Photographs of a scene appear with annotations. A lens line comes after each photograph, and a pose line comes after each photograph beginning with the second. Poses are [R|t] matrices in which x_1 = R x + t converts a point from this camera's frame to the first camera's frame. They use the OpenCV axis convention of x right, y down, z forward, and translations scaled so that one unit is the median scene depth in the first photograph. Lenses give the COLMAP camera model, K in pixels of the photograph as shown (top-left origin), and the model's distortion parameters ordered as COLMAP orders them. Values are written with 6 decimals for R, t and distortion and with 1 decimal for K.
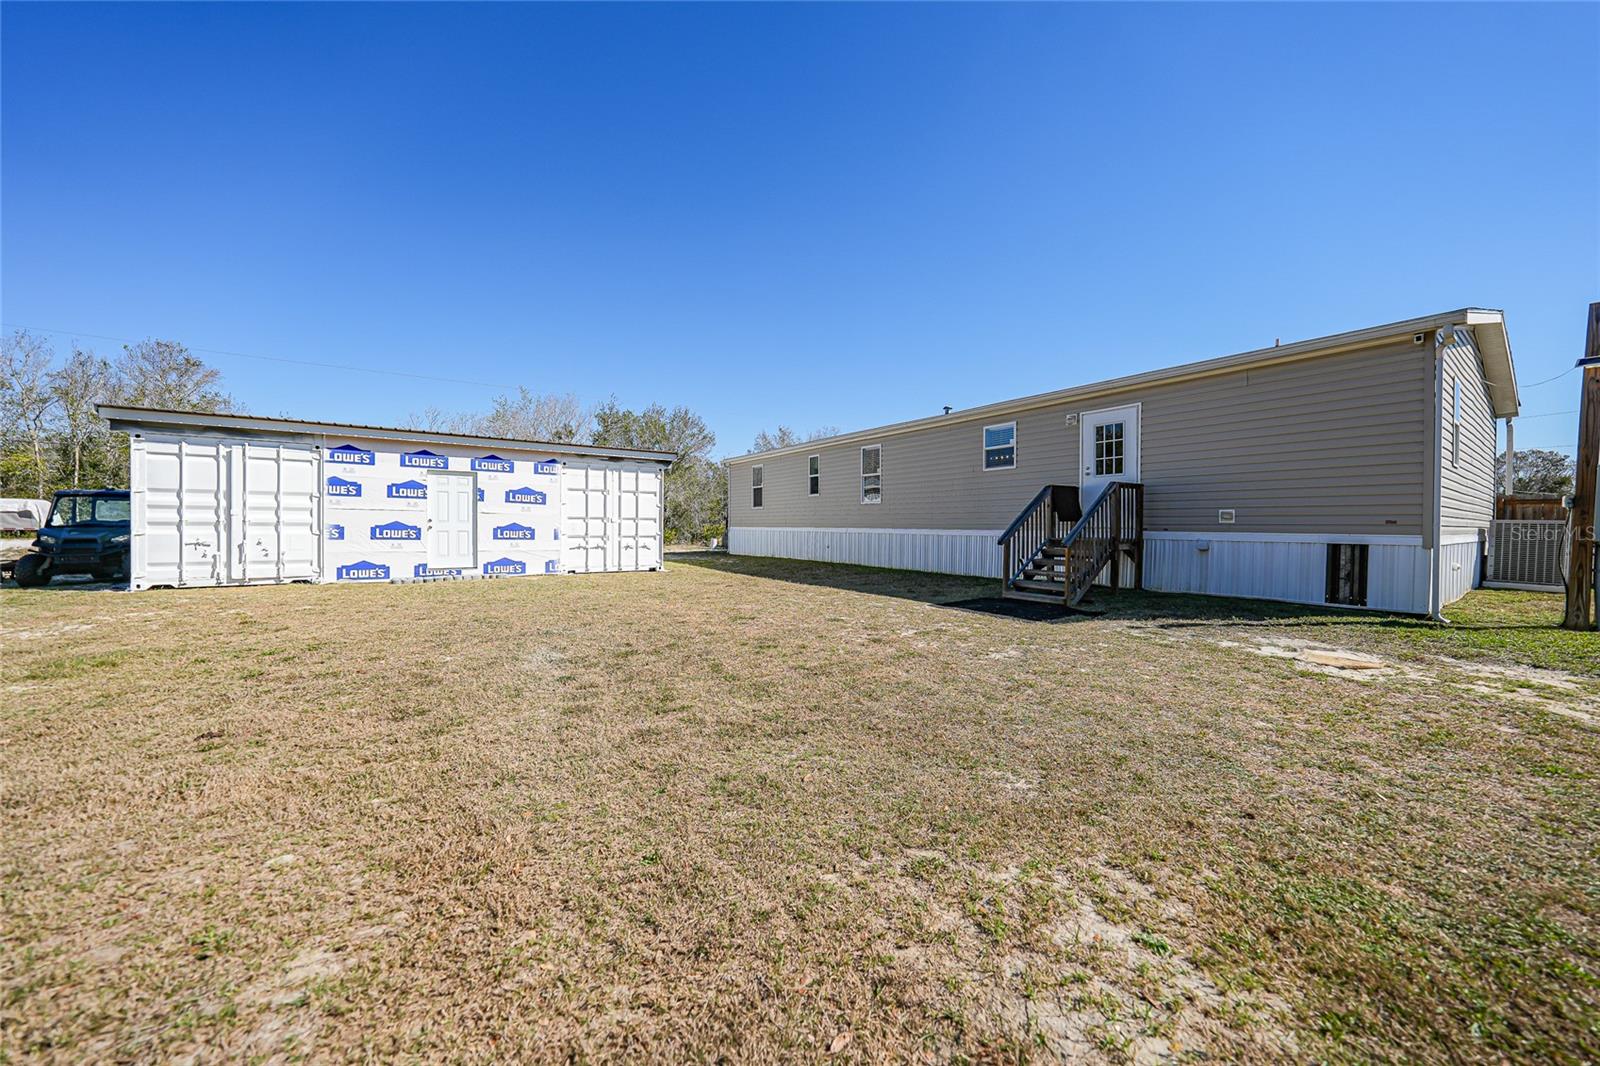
lens RADIAL K [[563.7, 0, 802.4], [0, 563.7, 533.4], [0, 0, 1]] dist [-0.024779, 0.005303]
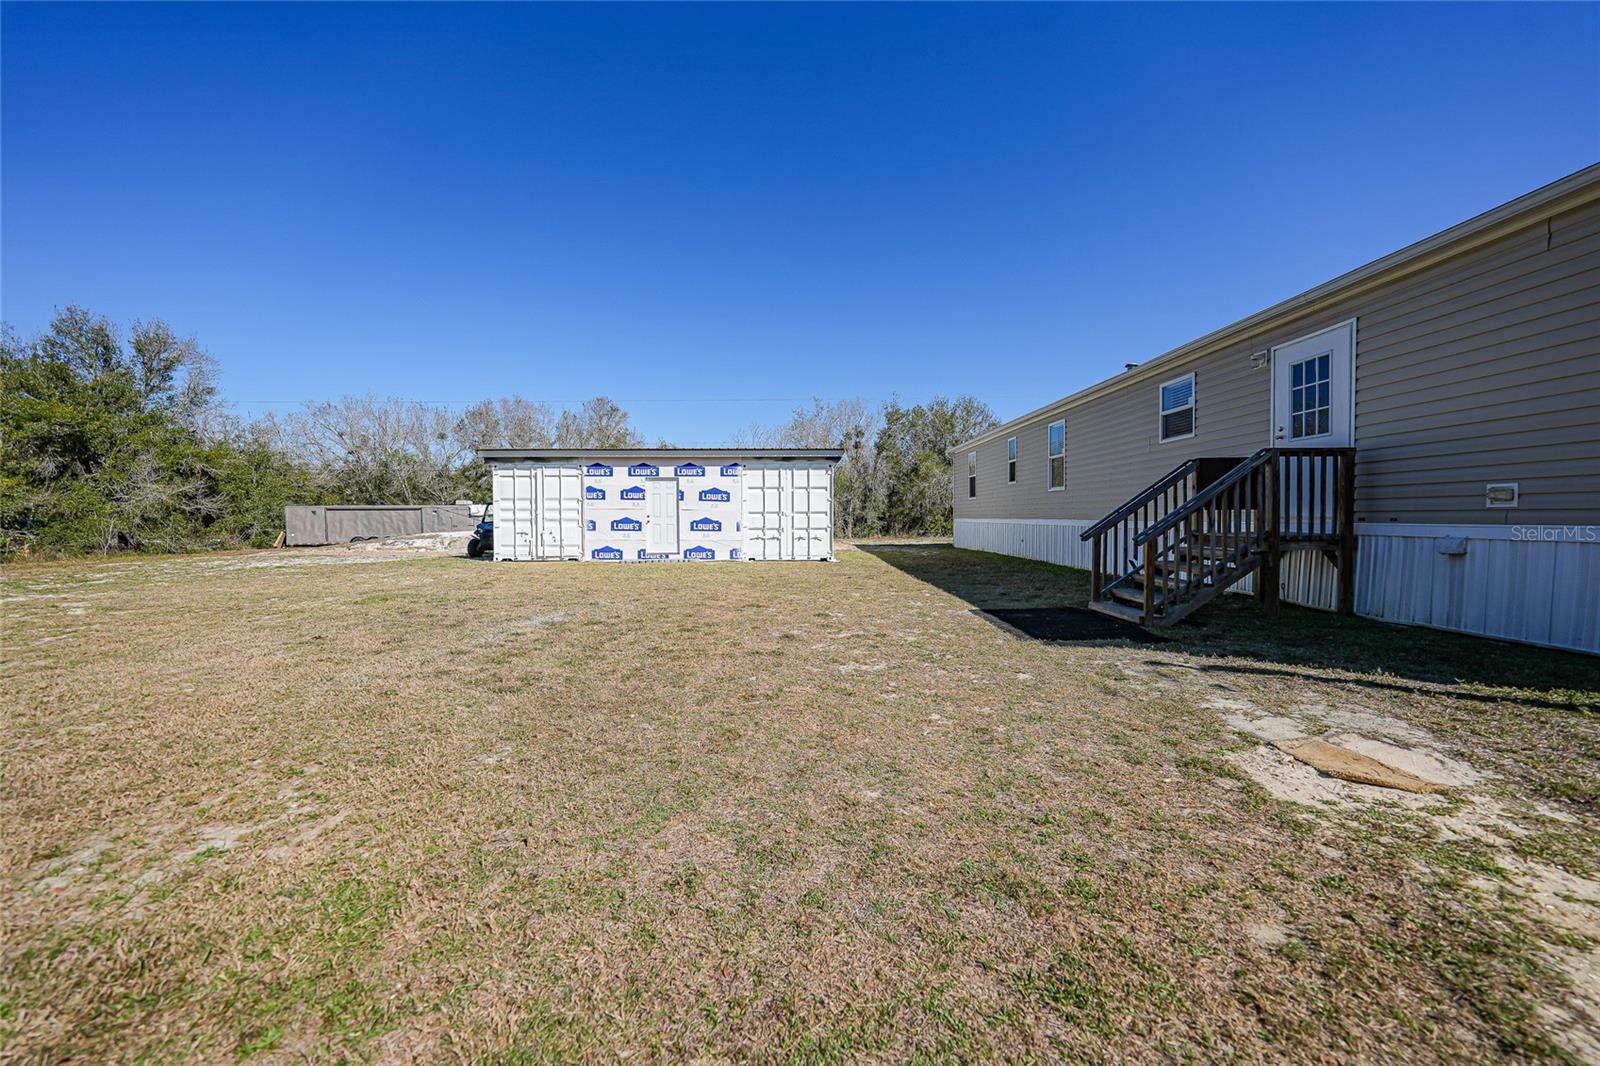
lens RADIAL K [[563.7, 0, 802.9], [0, 563.7, 534.3], [0, 0, 1]] dist [-0.024779, 0.005303]
pose [[0.826388, 0.007289, -0.563054, 0.385918], [0.001734, 0.999879, 0.015488, -0.000801], [0.563098, -0.013775, 0.826275, 0.117031]]
